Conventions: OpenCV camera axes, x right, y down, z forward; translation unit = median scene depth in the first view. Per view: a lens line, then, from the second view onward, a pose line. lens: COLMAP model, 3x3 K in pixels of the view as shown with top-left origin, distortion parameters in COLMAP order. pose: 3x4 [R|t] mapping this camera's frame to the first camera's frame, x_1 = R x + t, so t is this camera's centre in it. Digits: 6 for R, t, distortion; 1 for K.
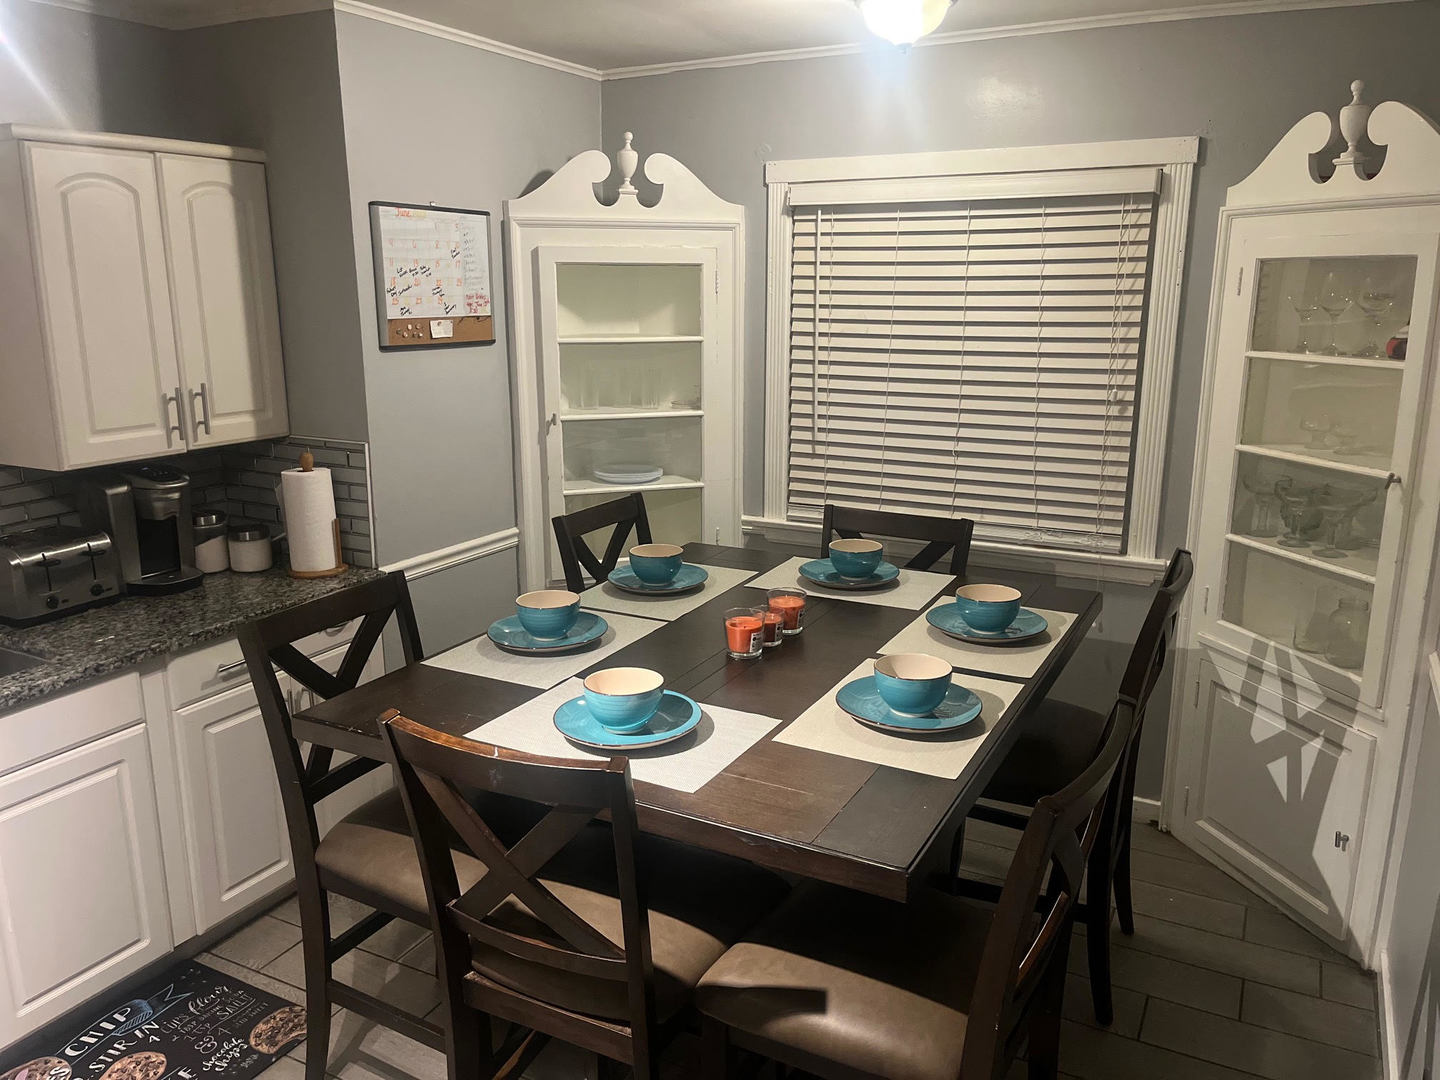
lens RADIAL K [[1094.4, 0, 720.0], [0, 1094.4, 540.0], [0, 0, 1]] dist [-0.003259, -0.002687]
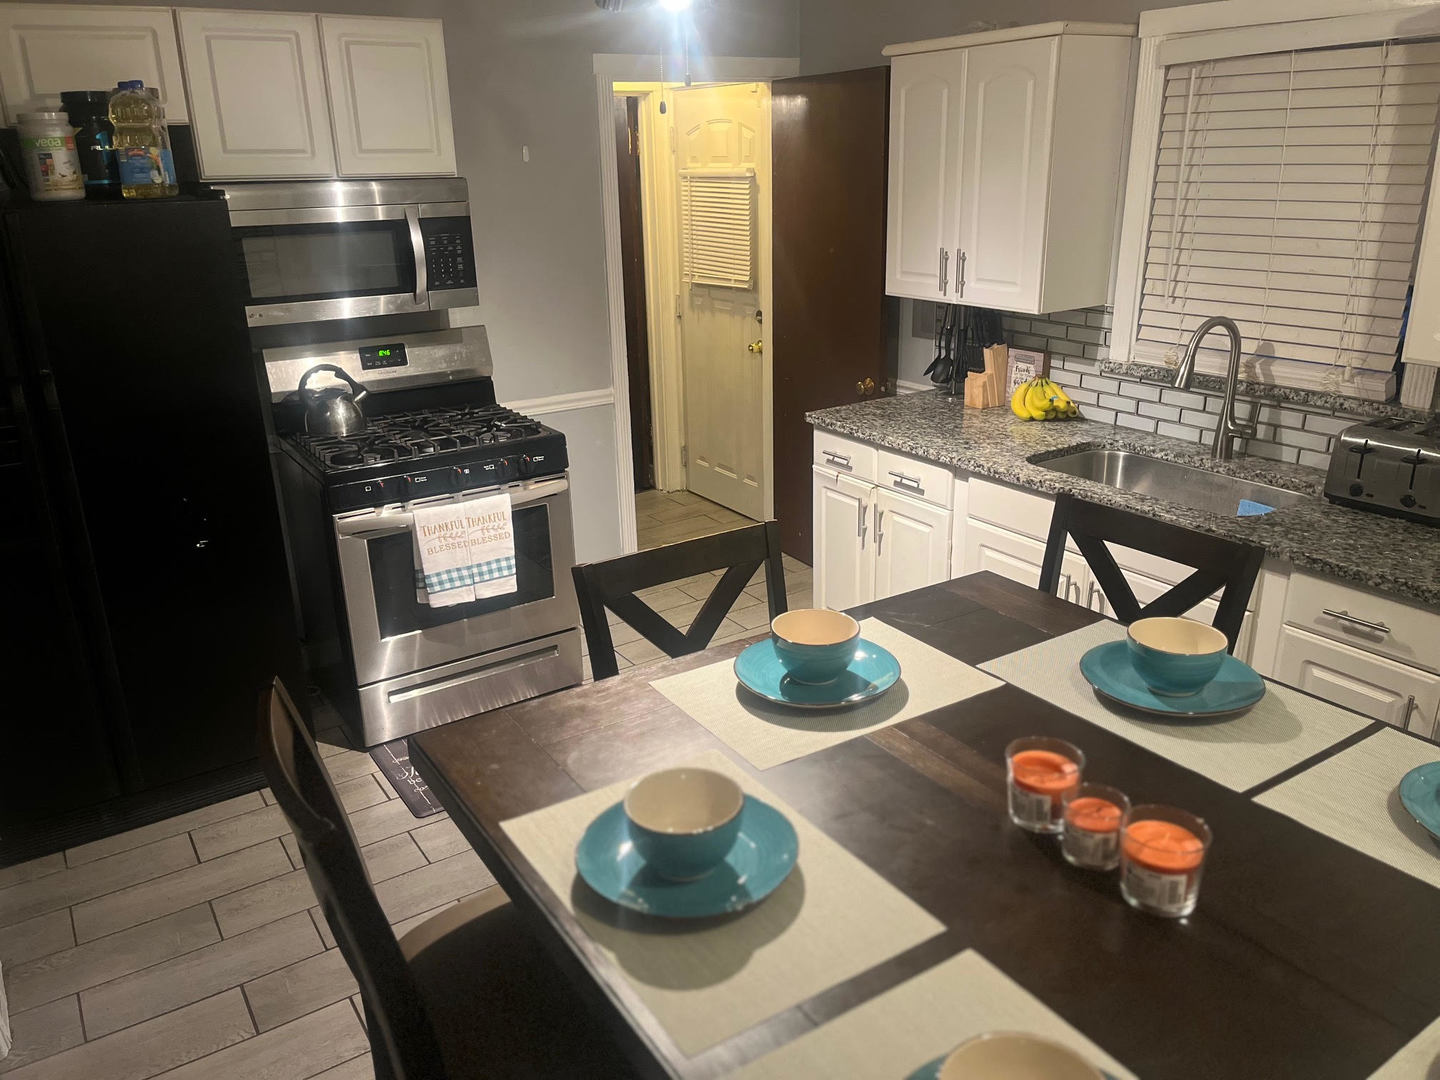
lens RADIAL K [[1094.4, 0, 720.0], [0, 1094.4, 540.0], [0, 0, 1]] dist [-0.003259, -0.002687]
pose [[-0.483328, 0.300144, -0.822379, 0.485669], [-0.183310, 0.883868, 0.430320, -0.222290], [0.856032, 0.358736, -0.372179, 0.906671]]
